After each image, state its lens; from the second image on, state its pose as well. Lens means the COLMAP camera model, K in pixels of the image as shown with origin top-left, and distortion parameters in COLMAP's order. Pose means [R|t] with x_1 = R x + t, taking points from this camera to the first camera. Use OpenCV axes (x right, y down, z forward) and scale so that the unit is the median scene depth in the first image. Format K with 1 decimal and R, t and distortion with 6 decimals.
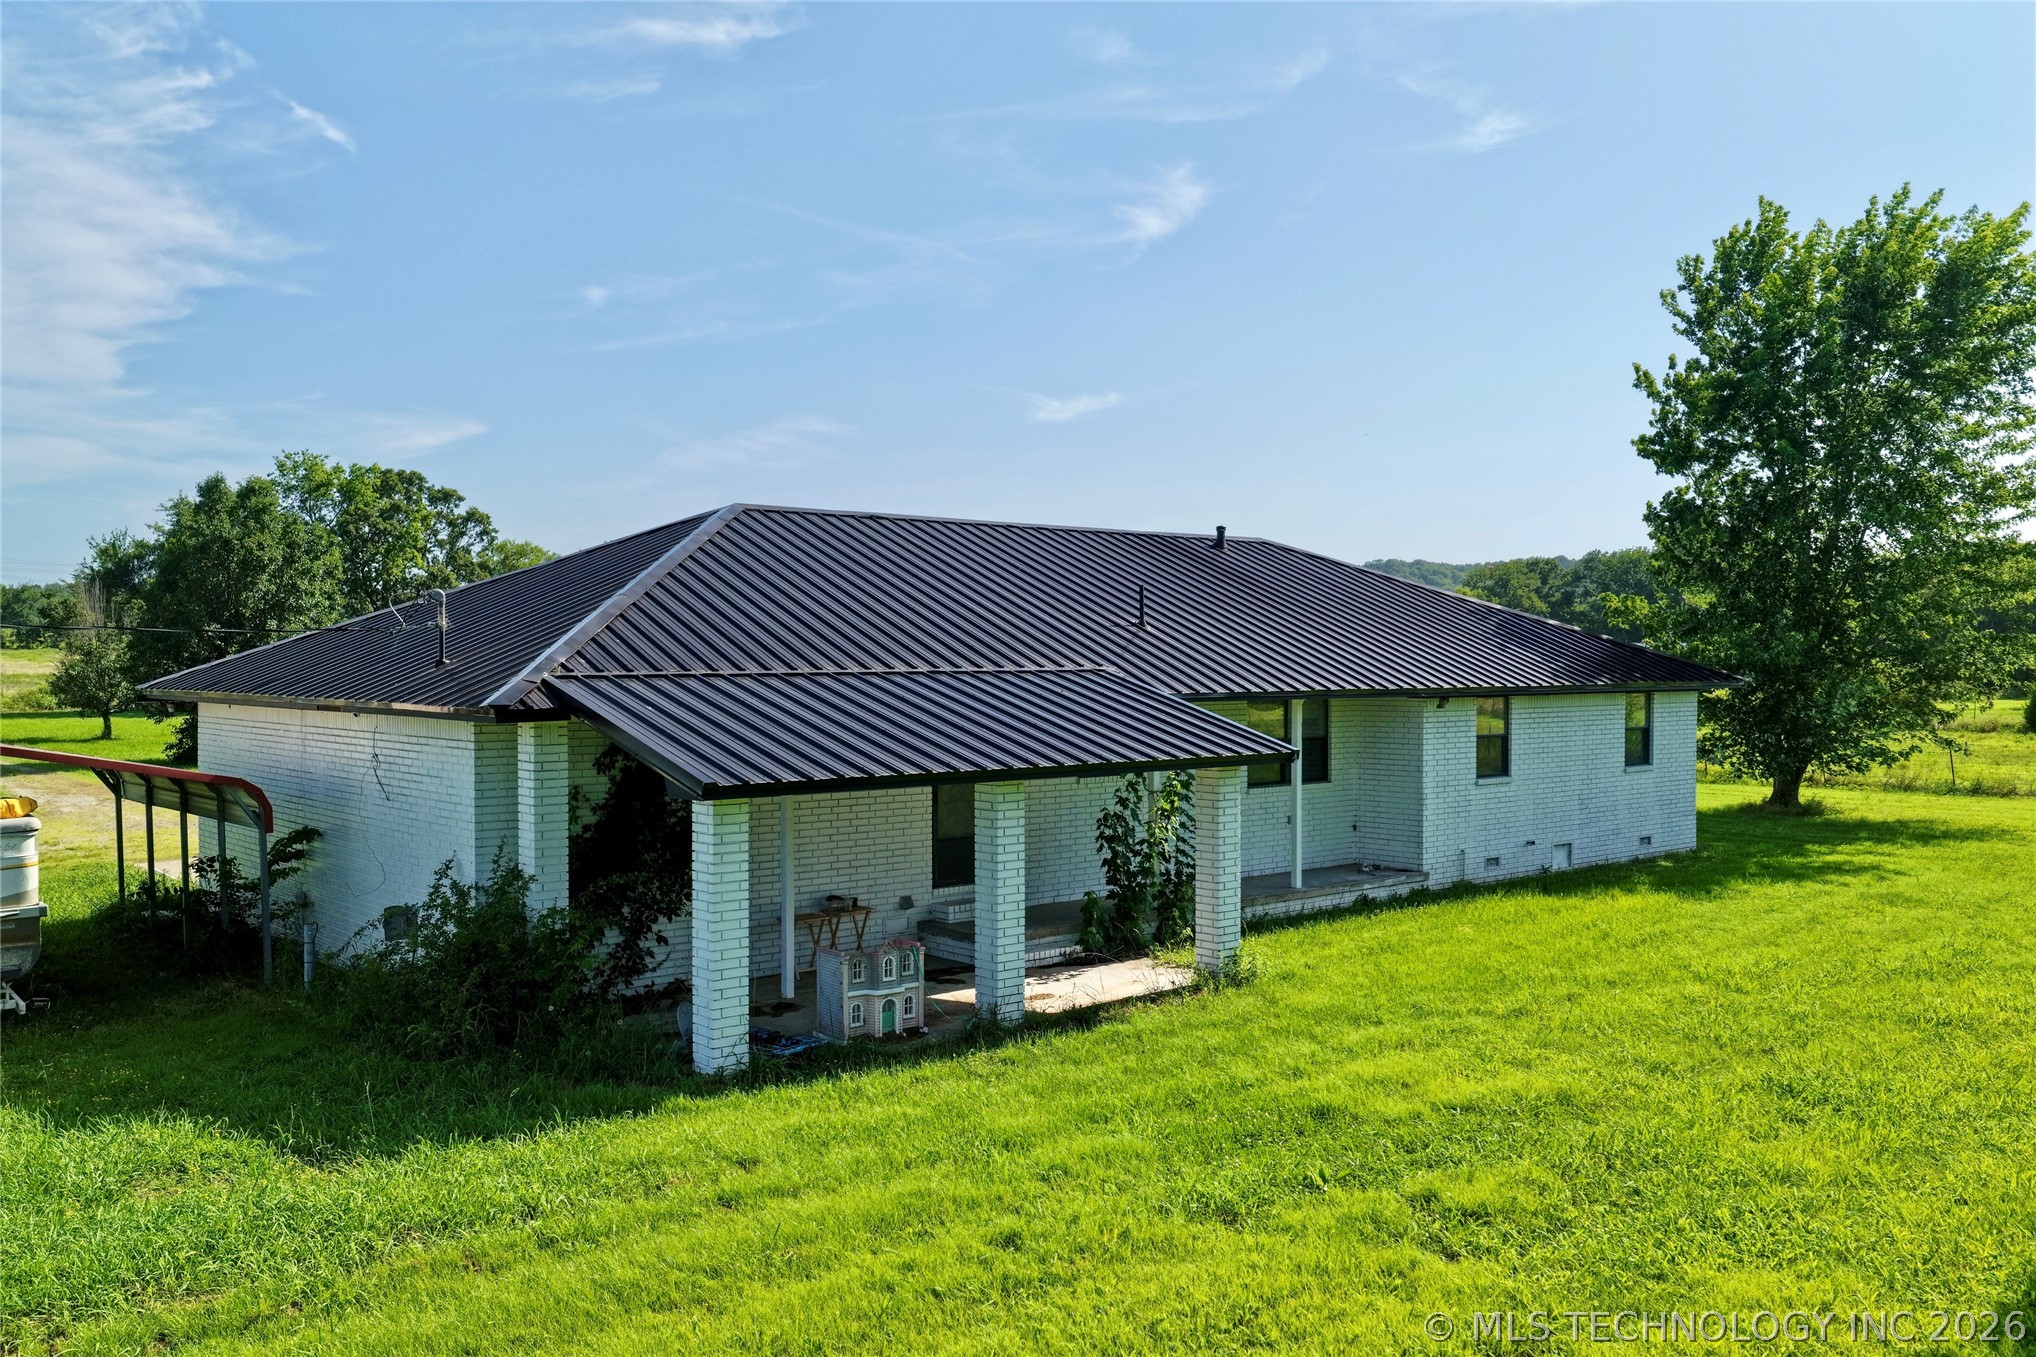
lens RADIAL K [[1686.8, 0, 1017.4], [0, 1686.8, 655.9], [0, 0, 1]] dist [-0.016938, 0.051125]
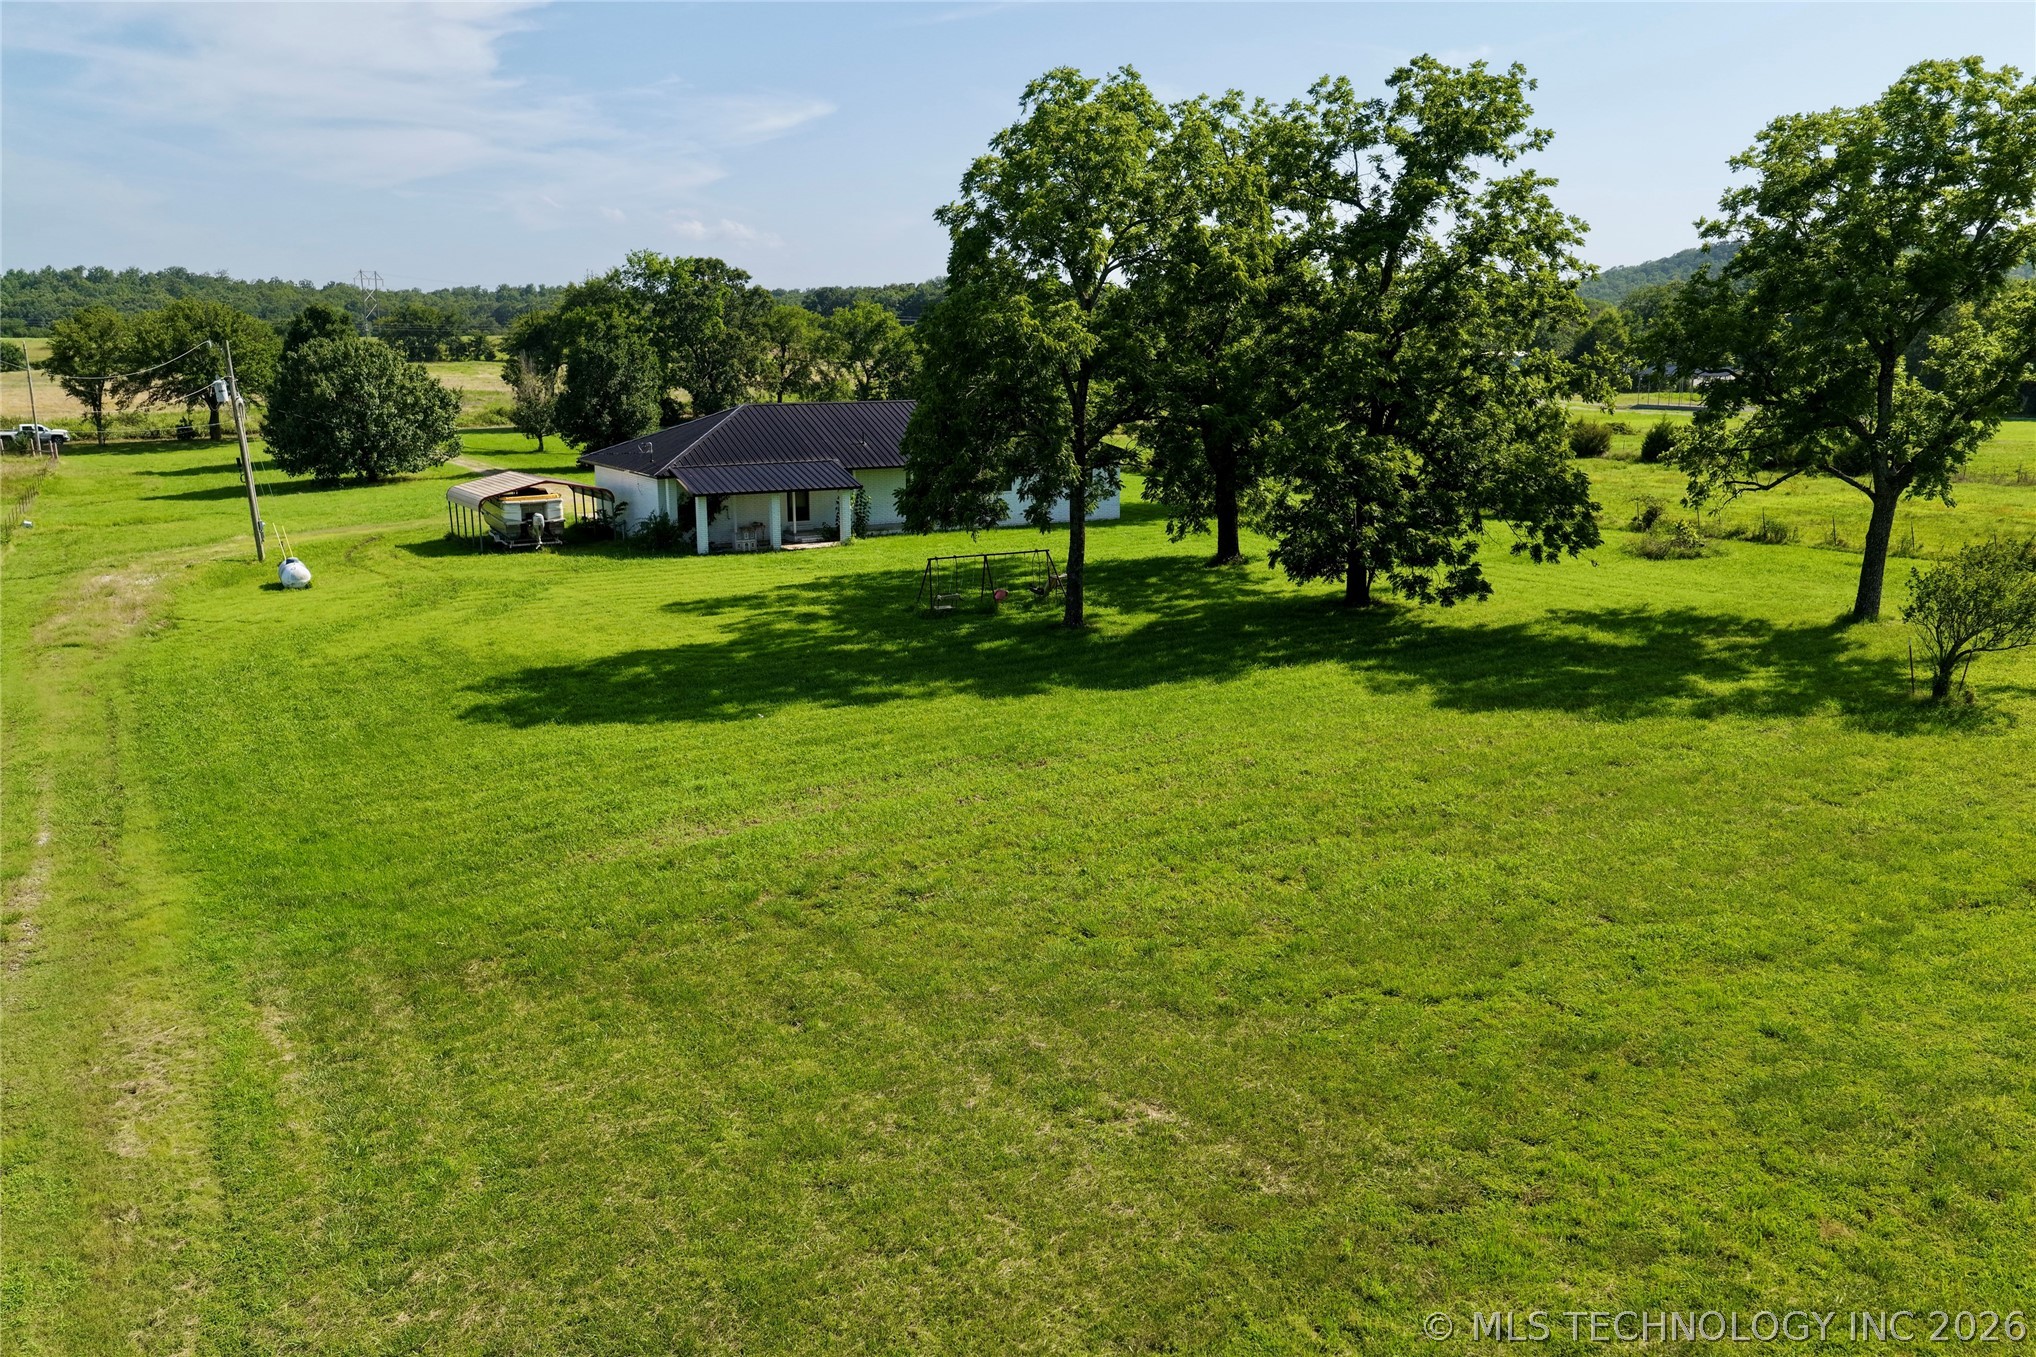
lens RADIAL K [[1686.8, 0, 1017.4], [0, 1686.8, 655.9], [0, 0, 1]] dist [-0.016938, 0.051125]
pose [[0.979639, 0.031075, -0.198347, 1.054354], [0.006146, 0.982844, 0.184335, -0.219297], [0.200672, -0.181800, 0.962642, -2.210376]]
